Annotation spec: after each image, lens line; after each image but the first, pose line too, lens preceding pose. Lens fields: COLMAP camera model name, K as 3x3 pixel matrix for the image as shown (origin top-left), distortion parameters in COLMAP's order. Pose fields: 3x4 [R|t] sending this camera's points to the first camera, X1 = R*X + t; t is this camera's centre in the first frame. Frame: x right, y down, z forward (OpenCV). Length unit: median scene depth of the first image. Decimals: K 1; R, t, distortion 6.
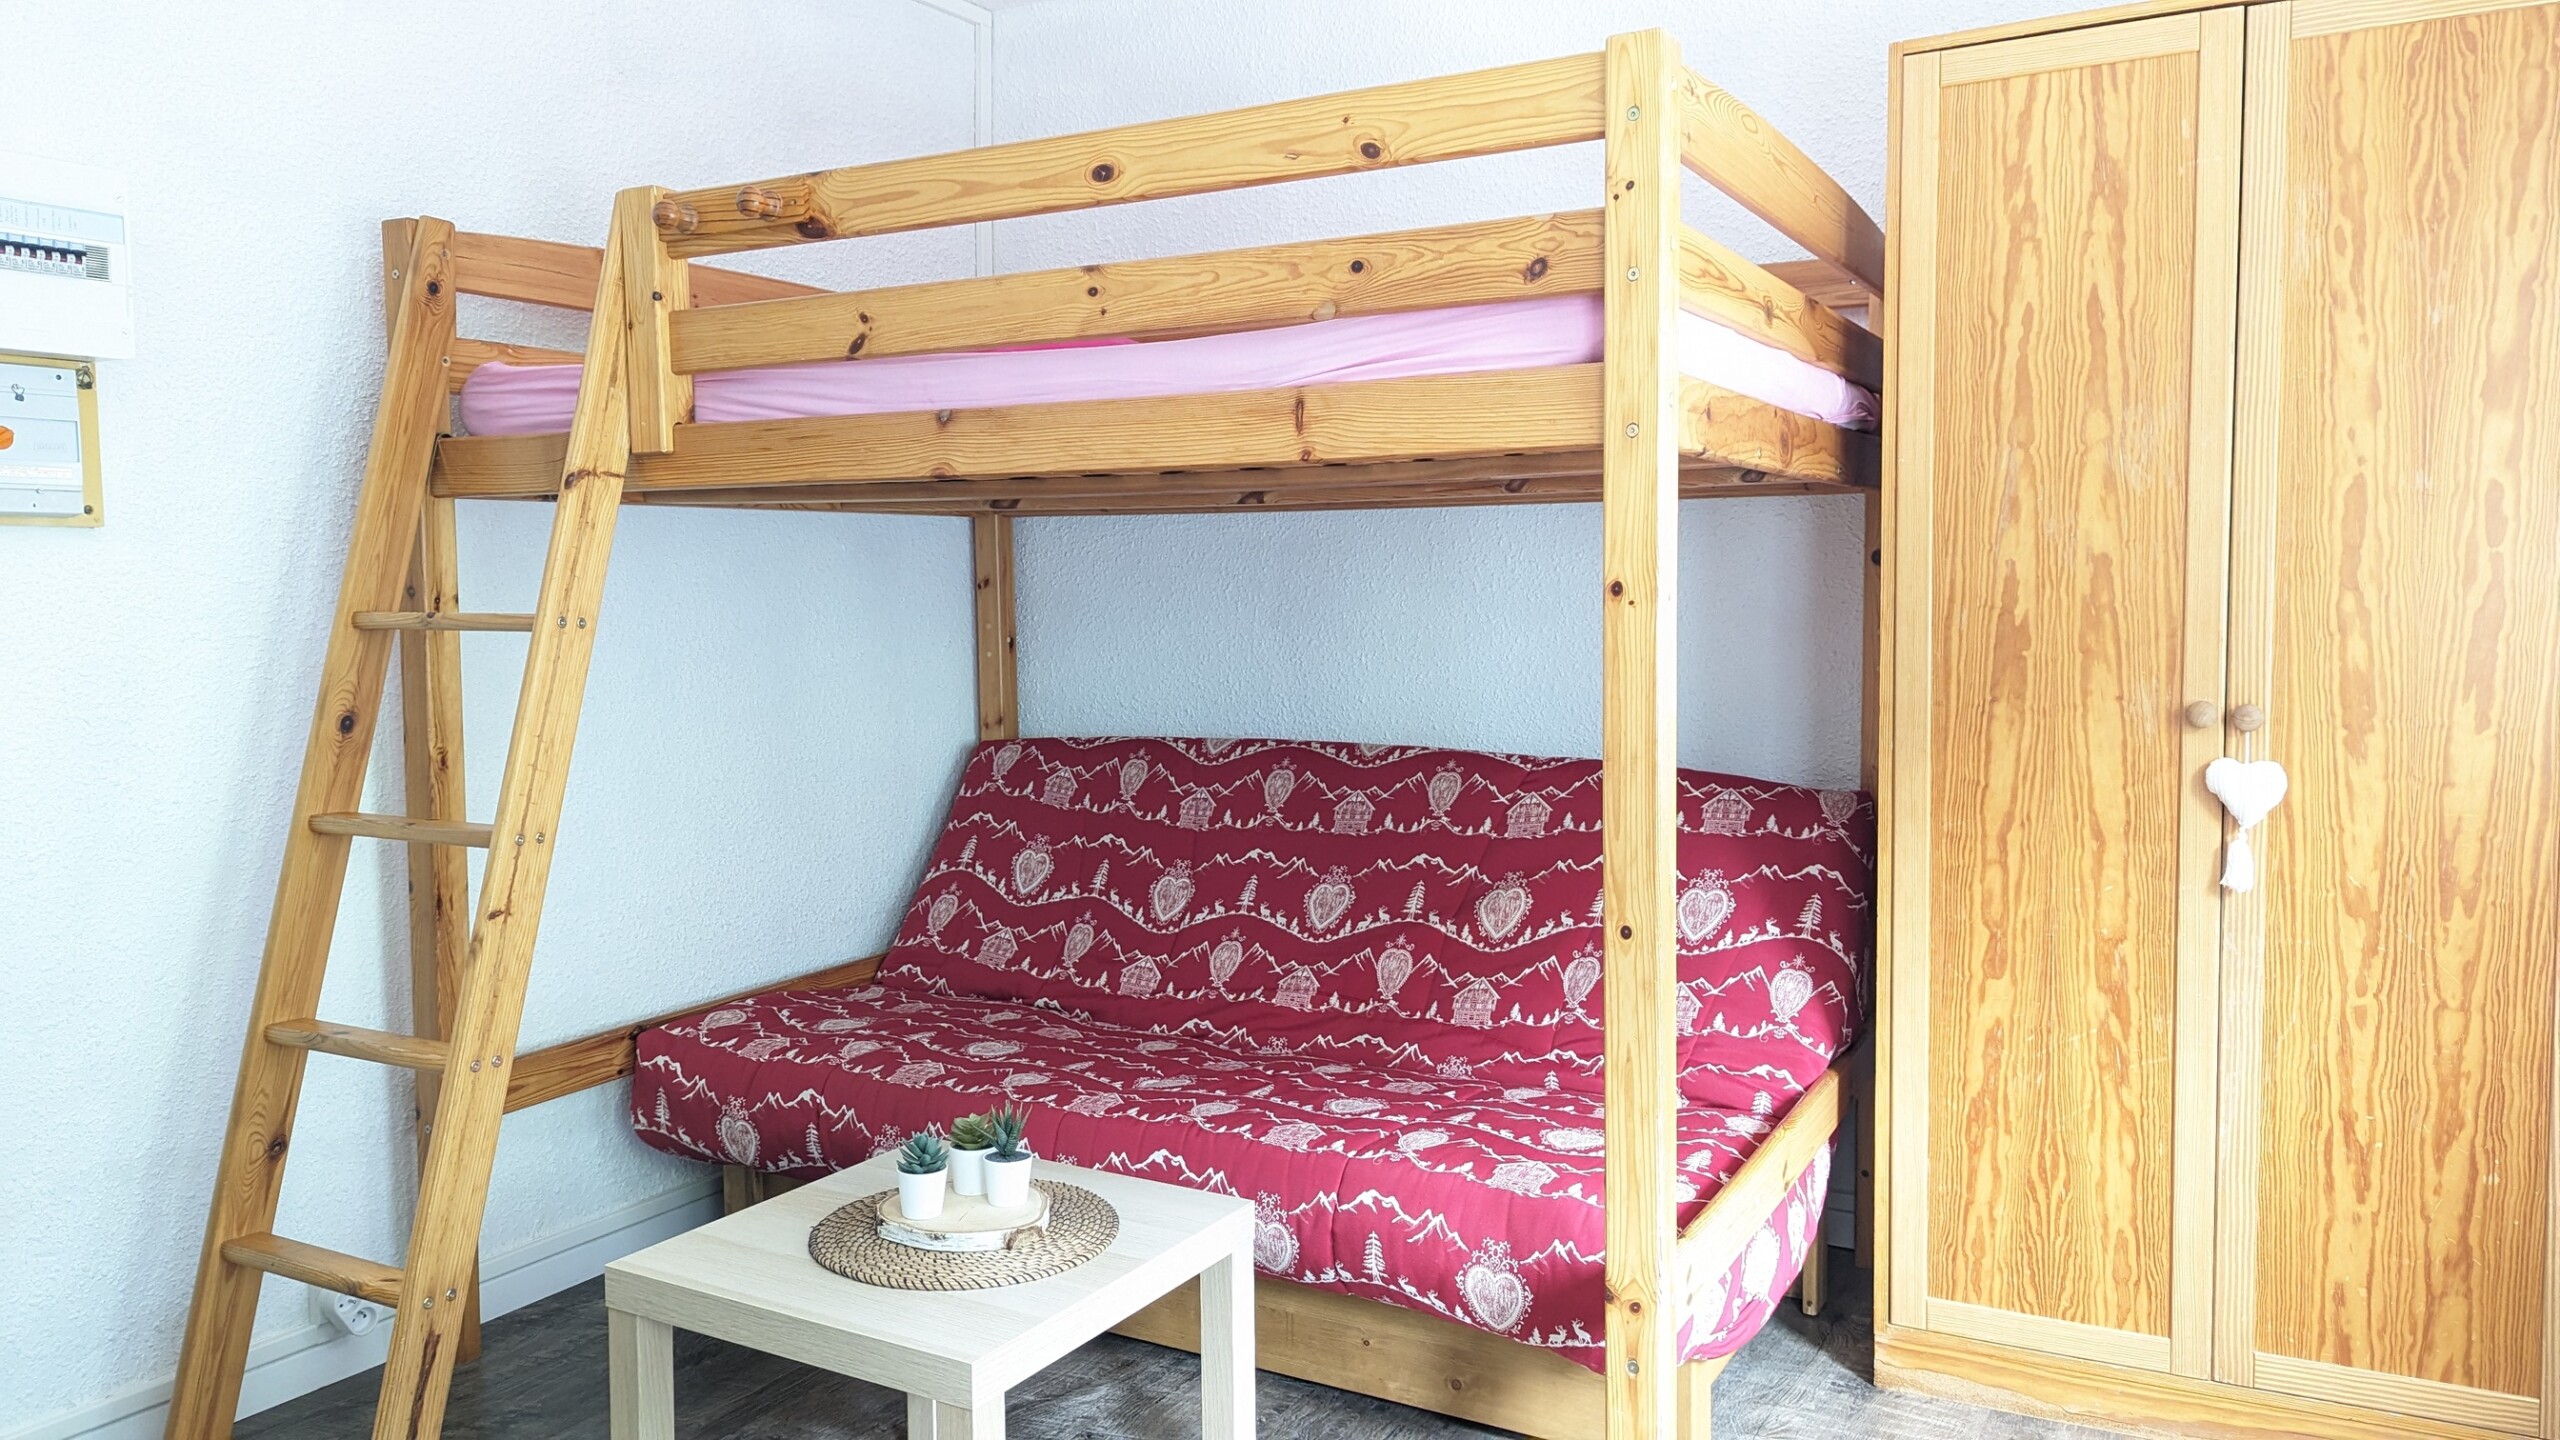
lens RADIAL K [[1812.7, 0, 1283.1], [0, 1812.7, 706.6], [0, 0, 1]] dist [0.042499, -0.034794]
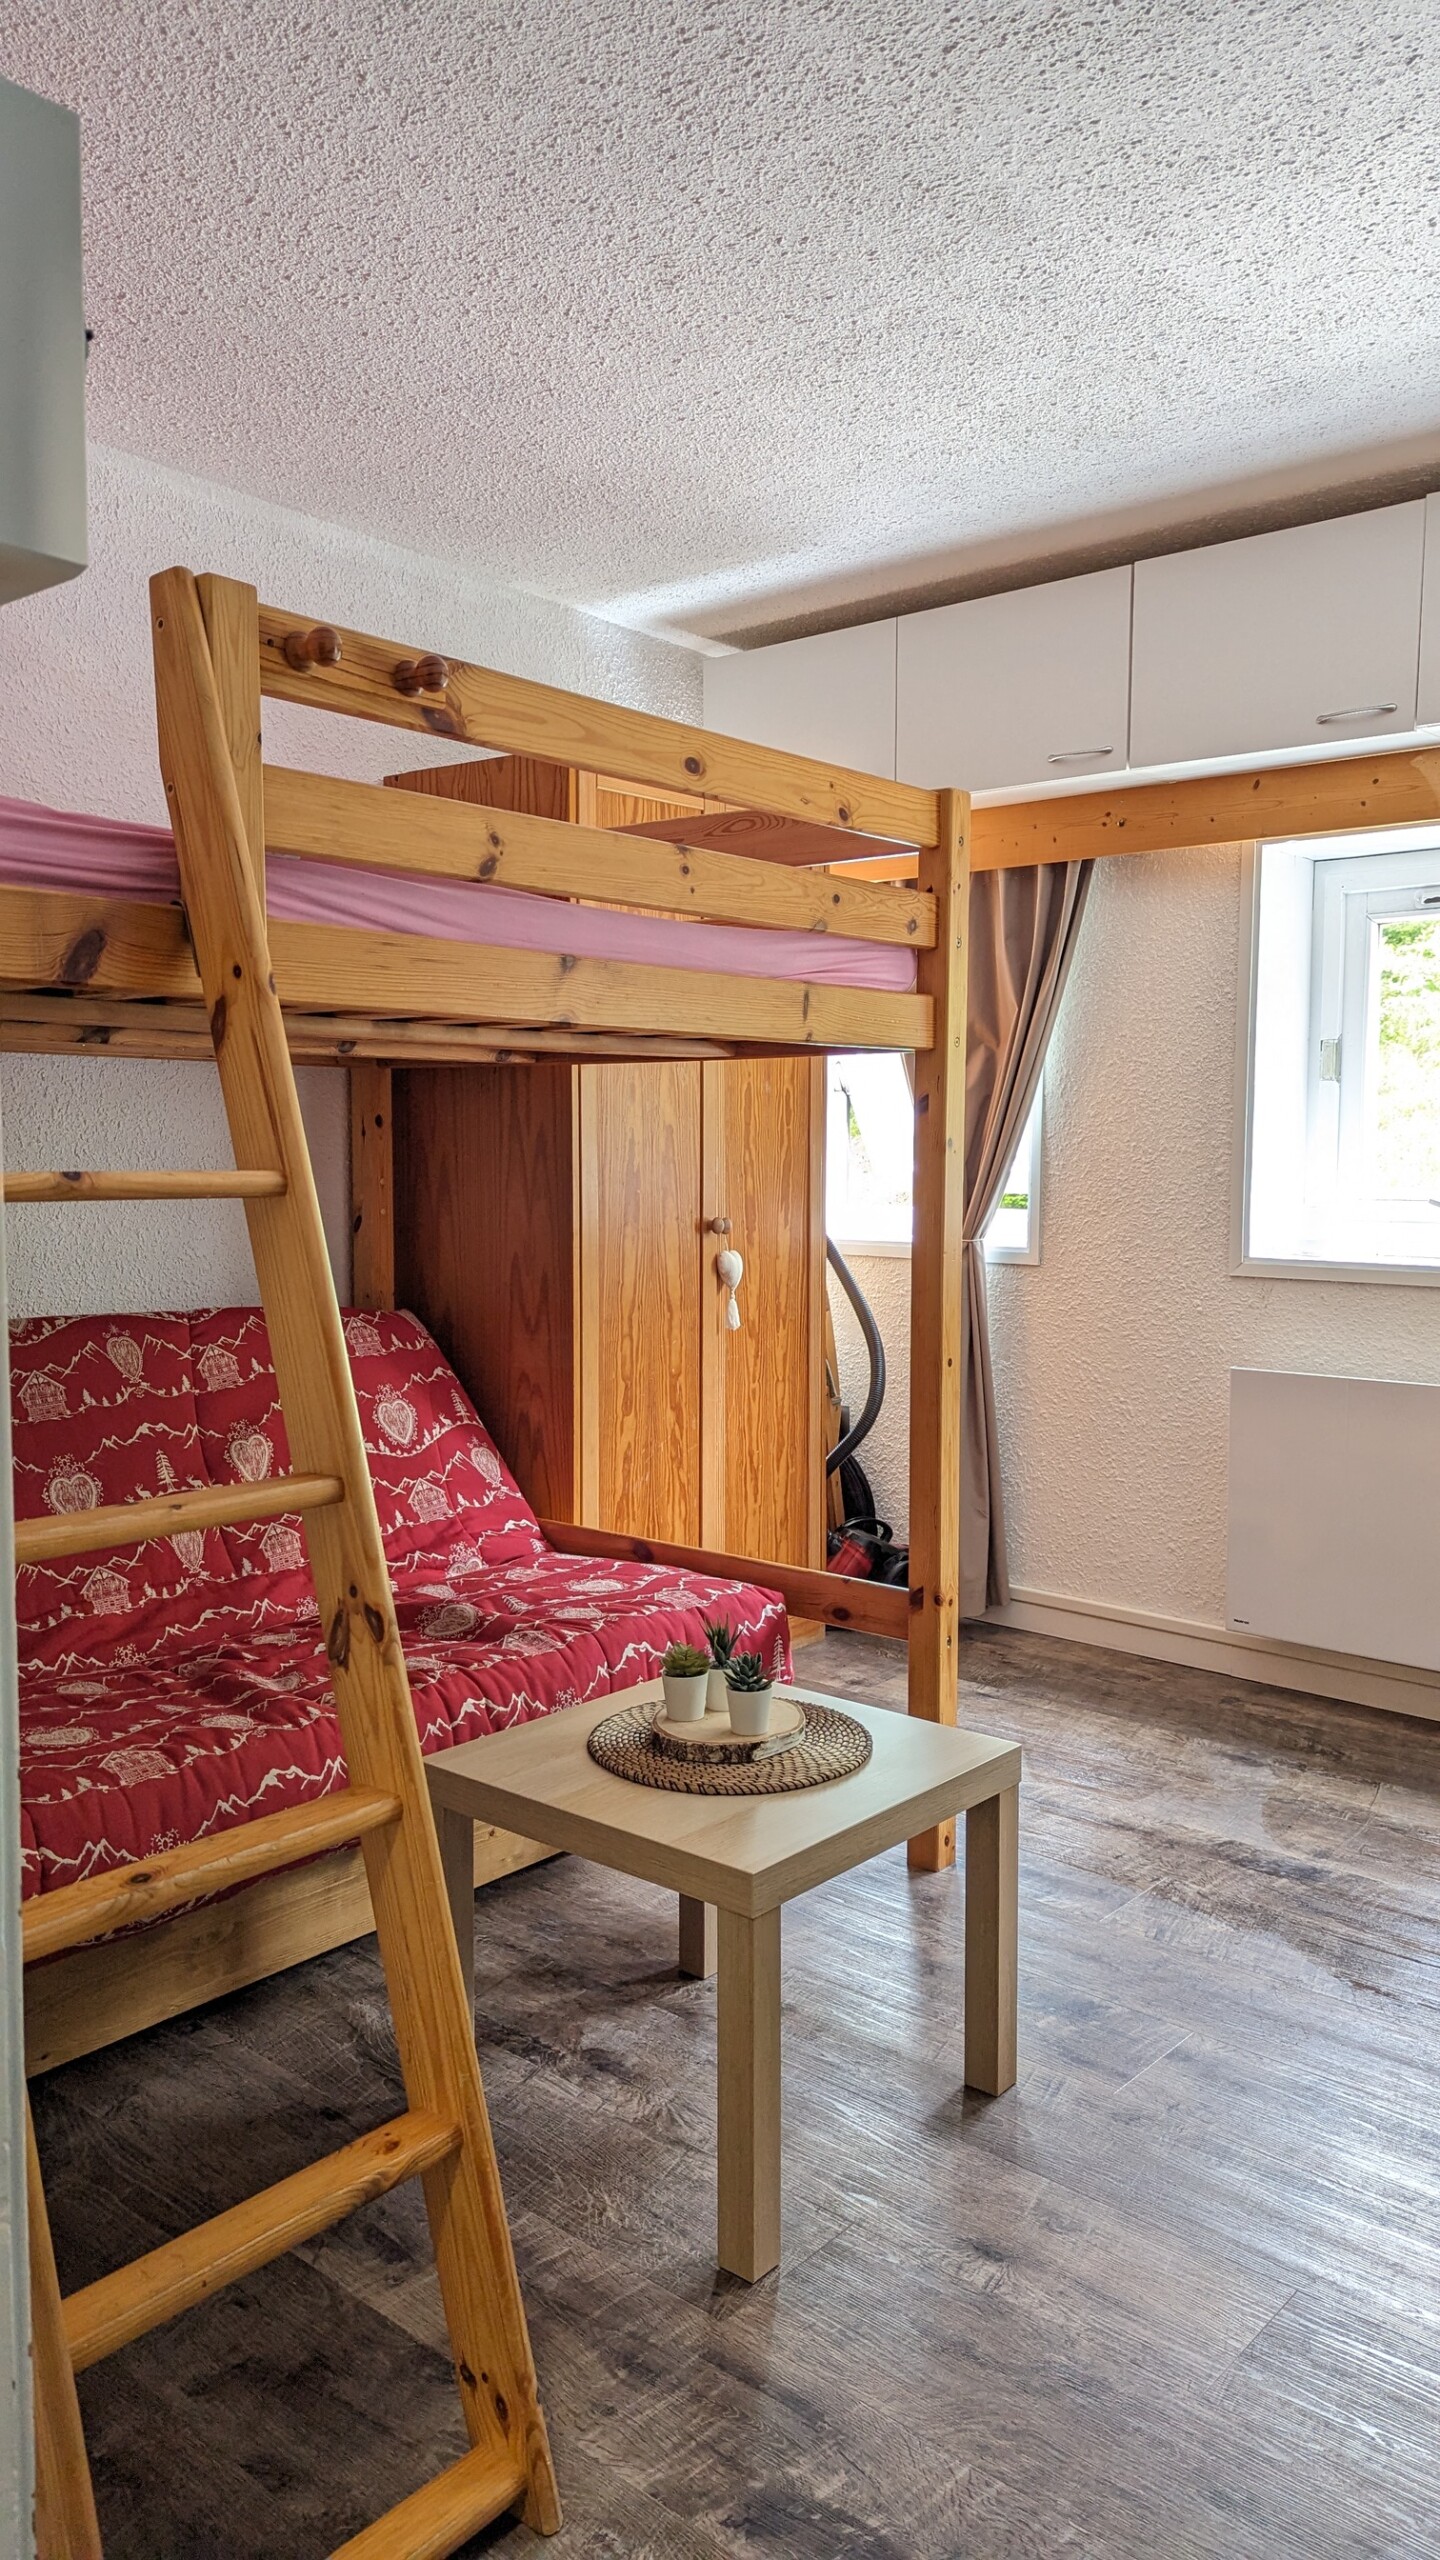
lens RADIAL K [[1812.7, 0, 716.7], [0, 1812.7, 1286.4], [0, 0, 1]] dist [0.042499, -0.034794]
pose [[0.172347, -0.070830, 0.982486, -1.012169], [0.064122, 0.996103, 0.060563, -0.036050], [-0.982947, 0.052561, 0.176217, 0.675119]]
